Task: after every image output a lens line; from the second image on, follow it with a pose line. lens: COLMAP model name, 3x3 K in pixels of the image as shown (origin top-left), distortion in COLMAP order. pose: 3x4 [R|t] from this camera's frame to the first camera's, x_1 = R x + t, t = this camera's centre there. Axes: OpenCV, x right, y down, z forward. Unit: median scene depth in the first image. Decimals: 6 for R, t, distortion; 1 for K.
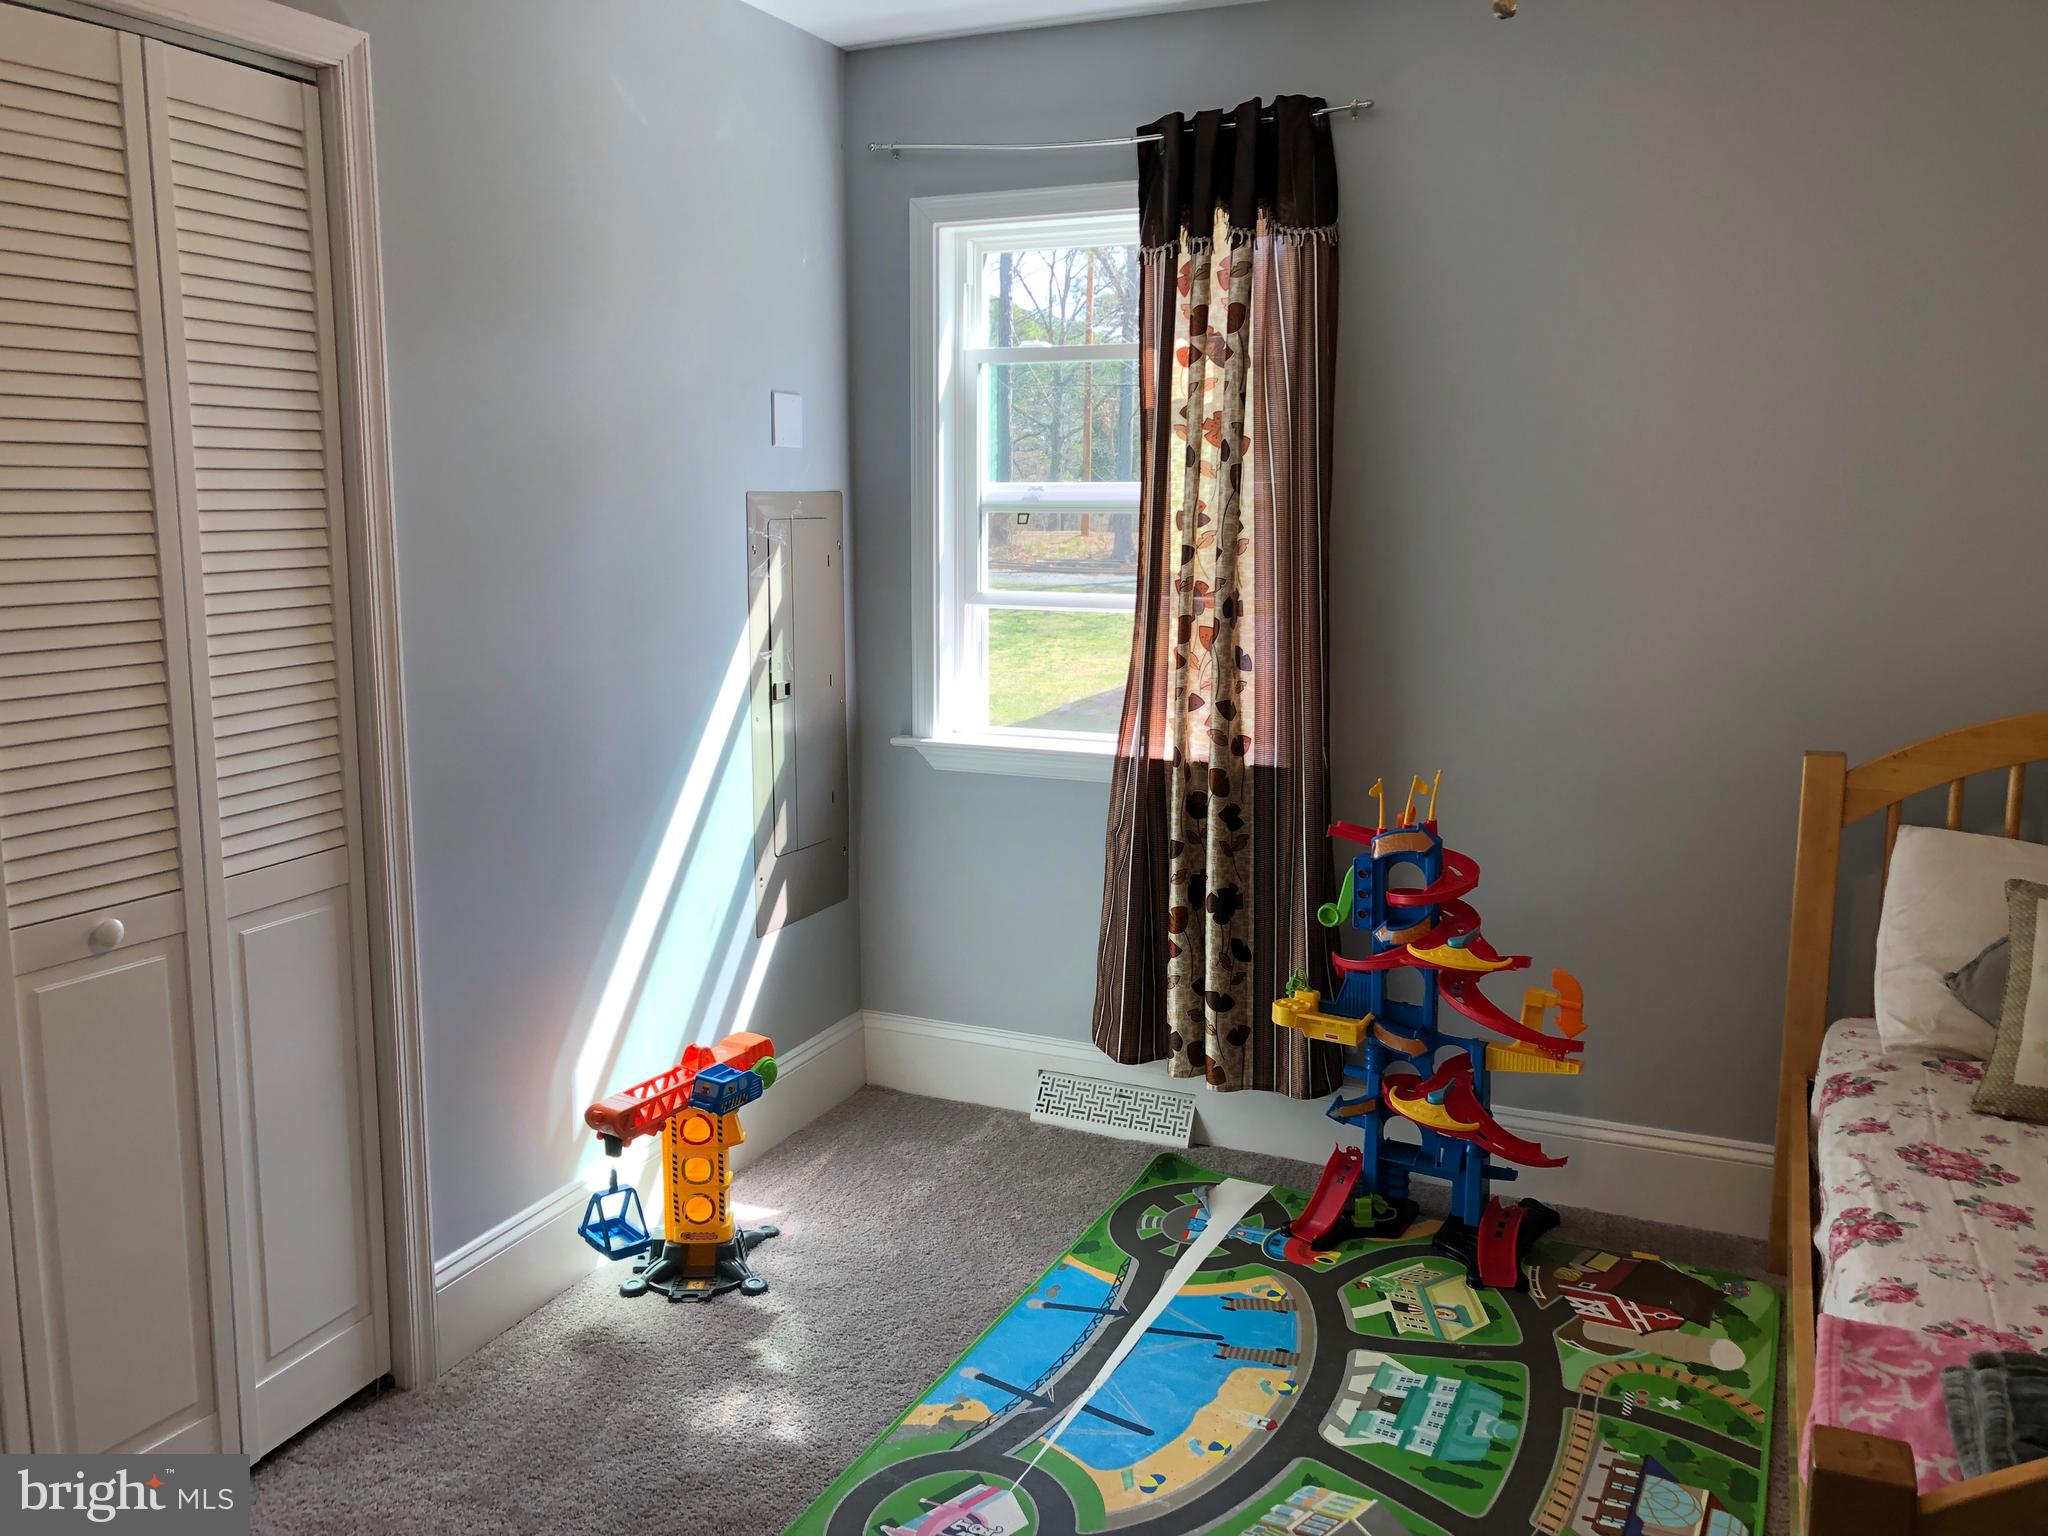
lens RADIAL K [[1690.6, 0, 1023.4], [0, 1690.6, 759.2], [0, 0, 1]] dist [0.053698, -0.034257]
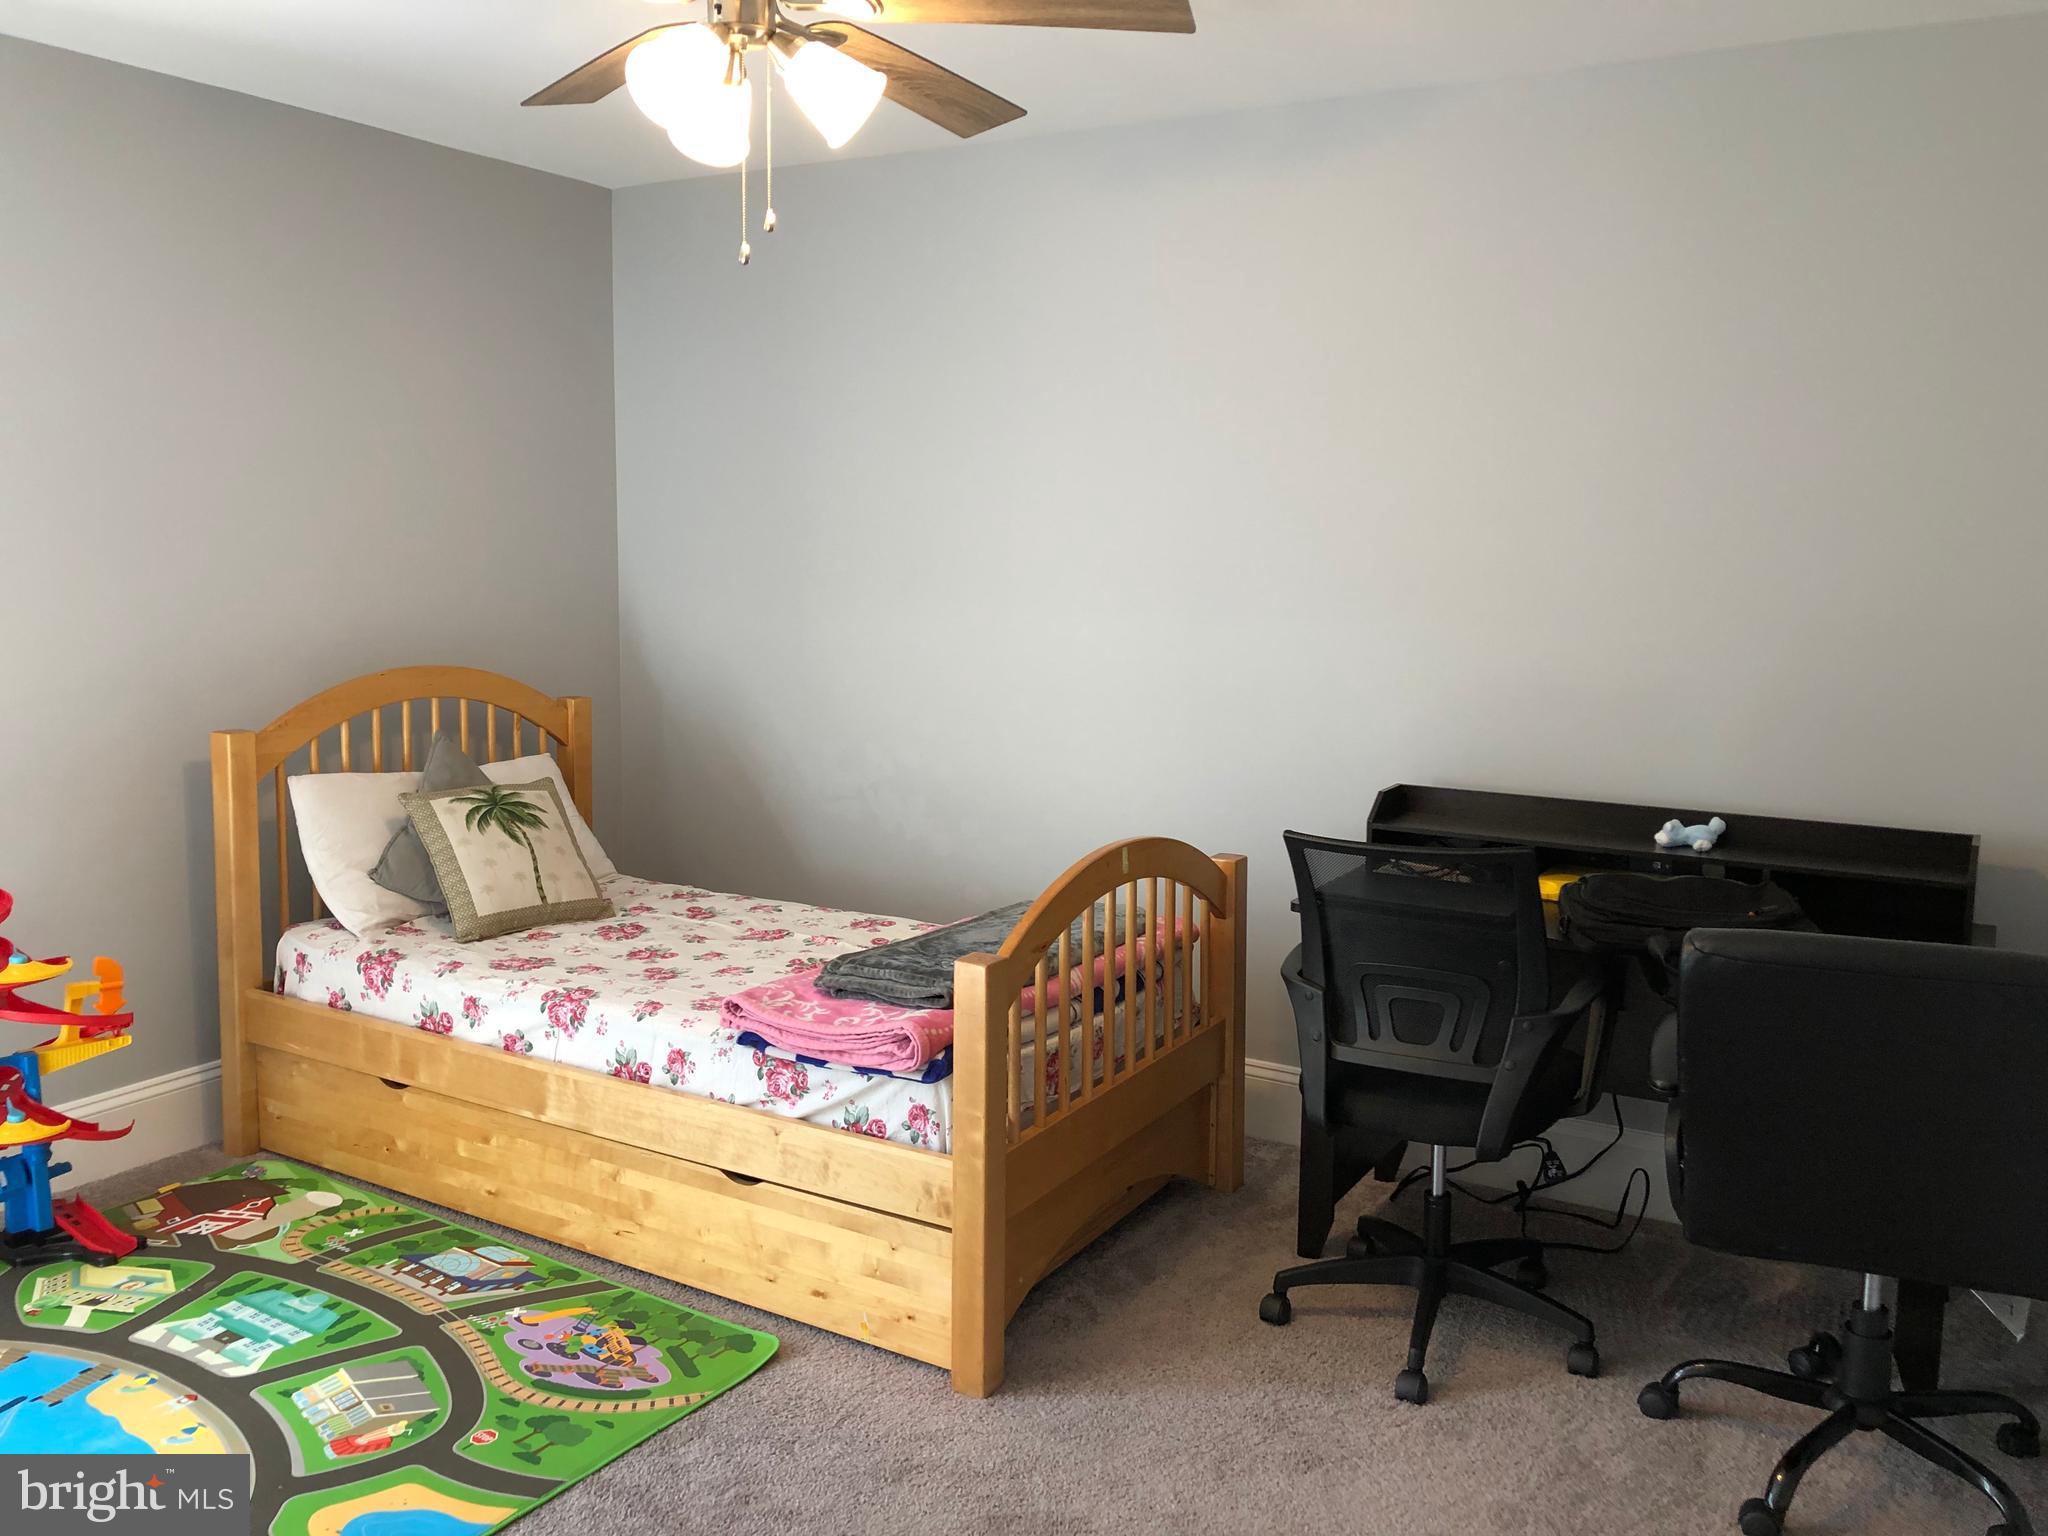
lens RADIAL K [[1690.6, 0, 1020.9], [0, 1690.6, 767.5], [0, 0, 1]] dist [0.053698, -0.034257]
pose [[0.105560, -0.131158, 0.985725, -0.755818], [0.143584, 0.982886, 0.115404, -0.041345], [-0.983992, 0.129352, 0.122586, 0.292496]]
